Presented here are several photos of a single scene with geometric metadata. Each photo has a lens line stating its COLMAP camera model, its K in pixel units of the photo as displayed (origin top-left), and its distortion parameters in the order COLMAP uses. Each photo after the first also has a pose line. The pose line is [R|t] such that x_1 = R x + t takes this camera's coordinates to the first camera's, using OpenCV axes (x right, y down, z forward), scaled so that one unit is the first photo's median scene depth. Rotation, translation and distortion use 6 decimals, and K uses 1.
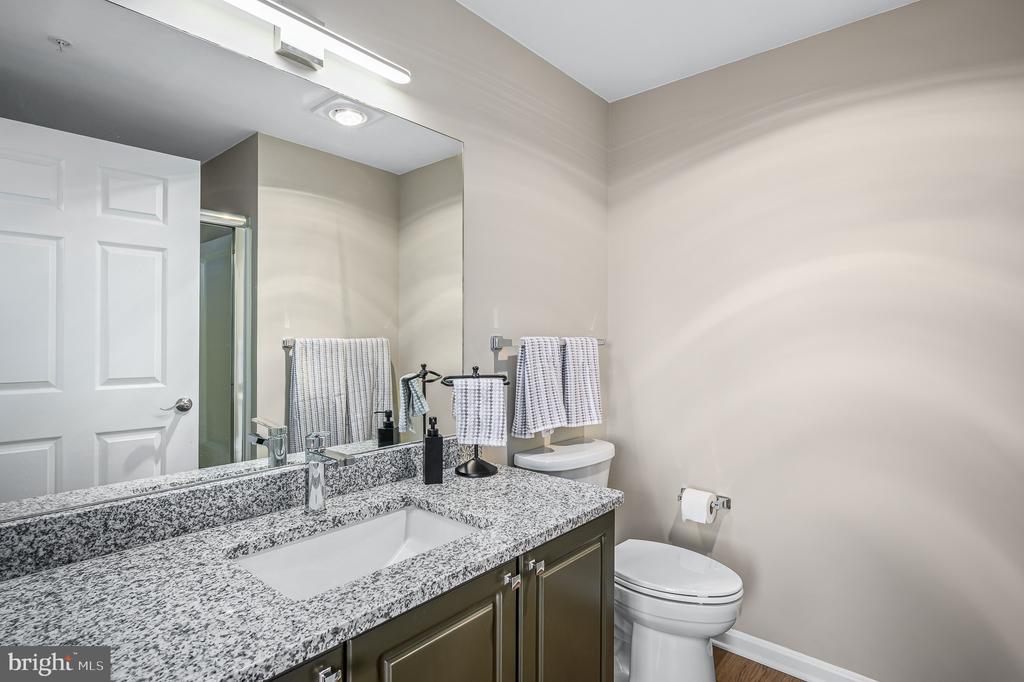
lens RADIAL K [[526.4, 0, 526.8], [0, 526.4, 335.2], [0, 0, 1]] dist [0.000615, -0.000276]
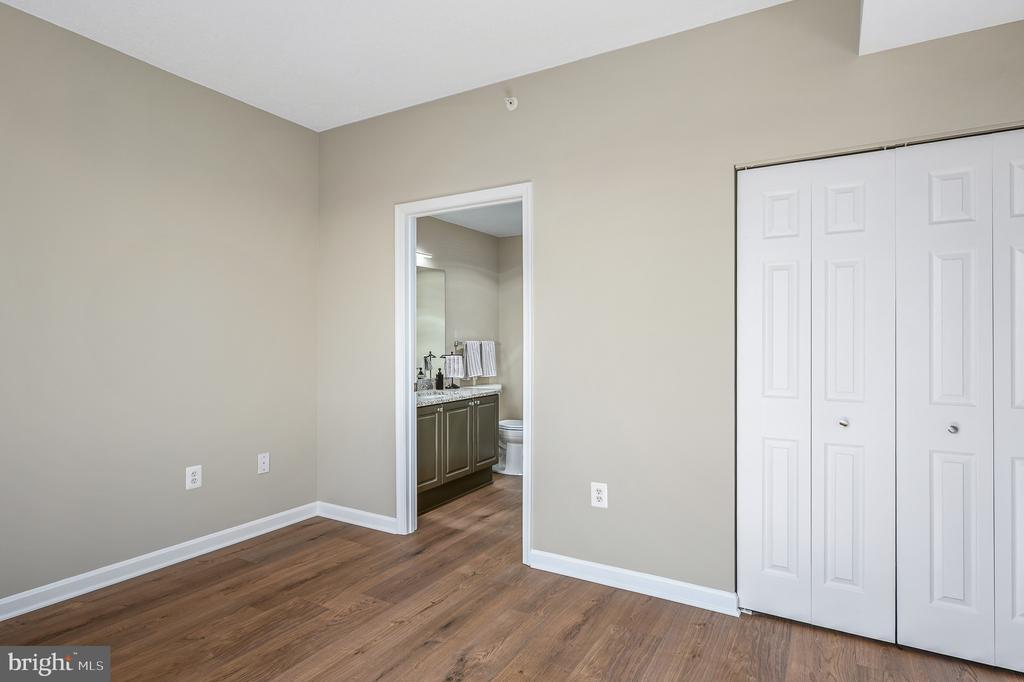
lens RADIAL K [[549.8, 0, 512.0], [0, 549.8, 341.0], [0, 0, 1]] dist [-0.000803, -0.000122]
pose [[0.987940, -0.005381, 0.154745, -0.209093], [0.003986, 0.999949, 0.009323, -0.023266], [-0.154787, -0.008593, 0.987910, -1.796392]]
